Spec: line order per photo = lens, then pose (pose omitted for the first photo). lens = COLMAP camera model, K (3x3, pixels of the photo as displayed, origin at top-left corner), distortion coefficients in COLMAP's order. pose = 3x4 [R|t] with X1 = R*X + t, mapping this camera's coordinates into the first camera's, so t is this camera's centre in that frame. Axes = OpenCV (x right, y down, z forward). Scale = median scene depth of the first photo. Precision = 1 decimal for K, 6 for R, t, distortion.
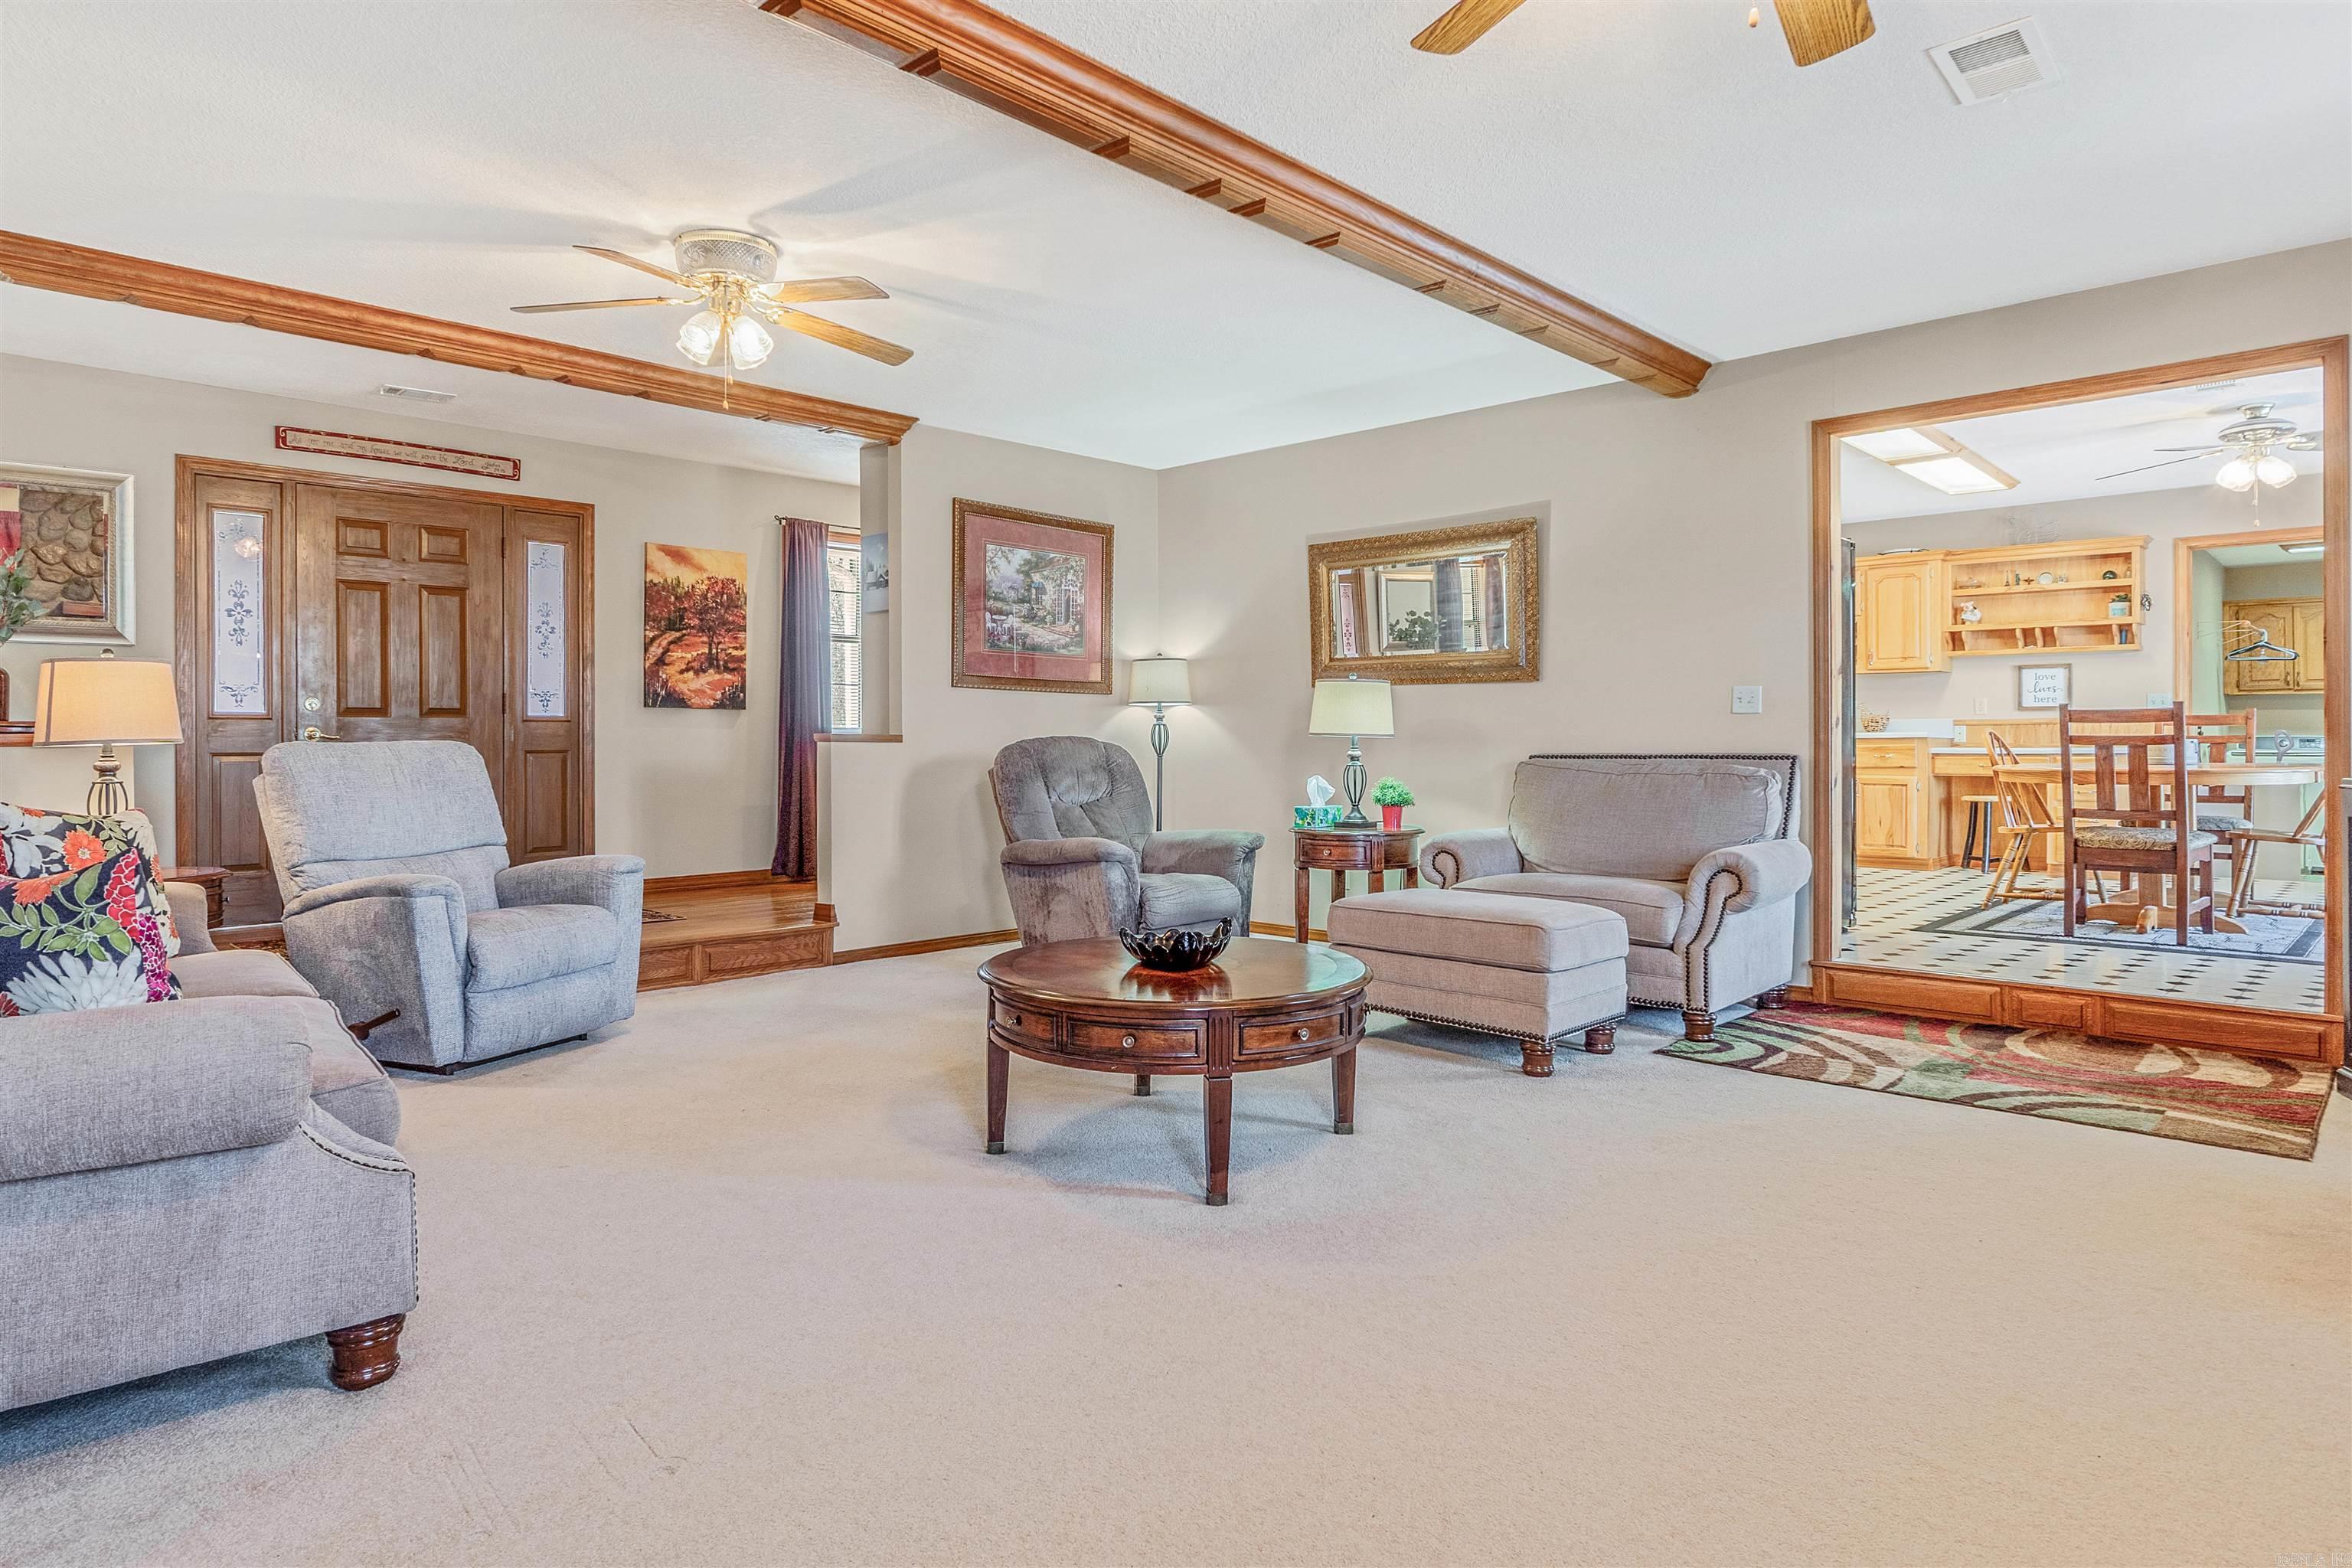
lens RADIAL K [[1335.9, 0, 1176.6], [0, 1335.9, 742.2], [0, 0, 1]] dist [-0.003221, -0.000820]
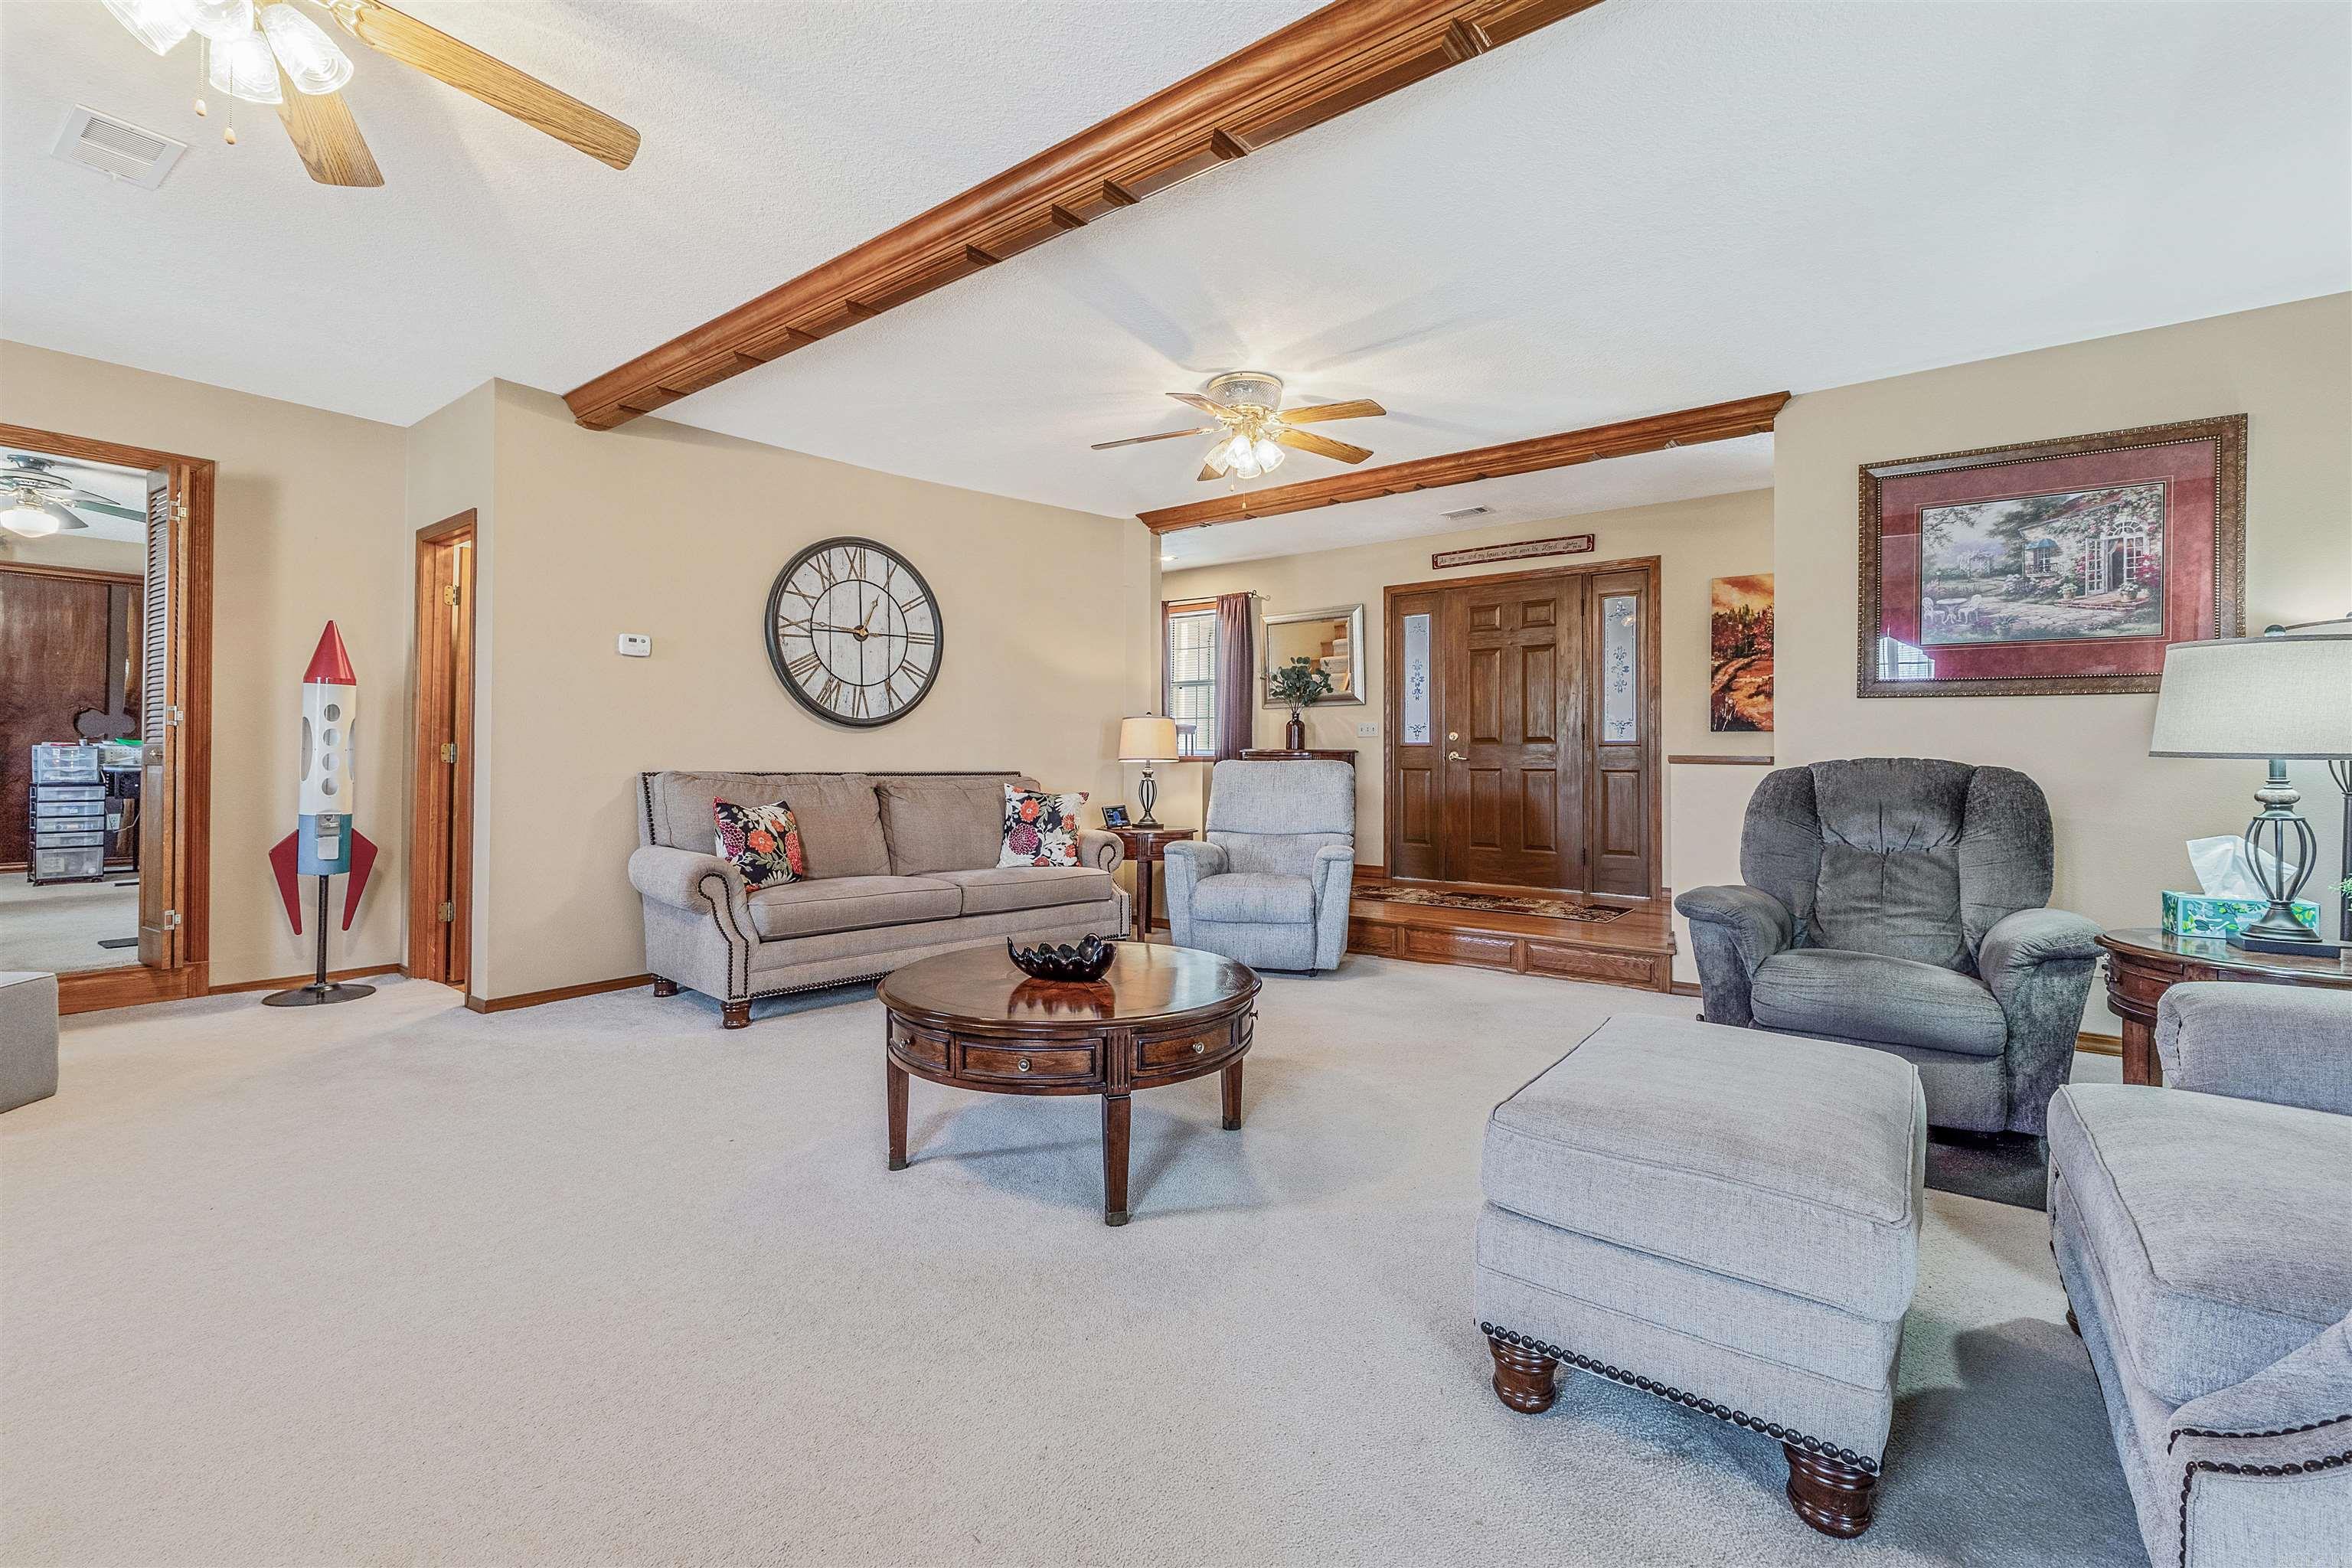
lens RADIAL K [[1028.8, 0, 1164.4], [0, 1028.8, 764.5], [0, 0, 1]] dist [-0.001779, -0.000042]
pose [[0.094427, 0.006539, -0.995510, 0.422655], [-0.006408, 0.999962, 0.005960, -0.001706], [0.995511, 0.005817, 0.094466, 0.522868]]
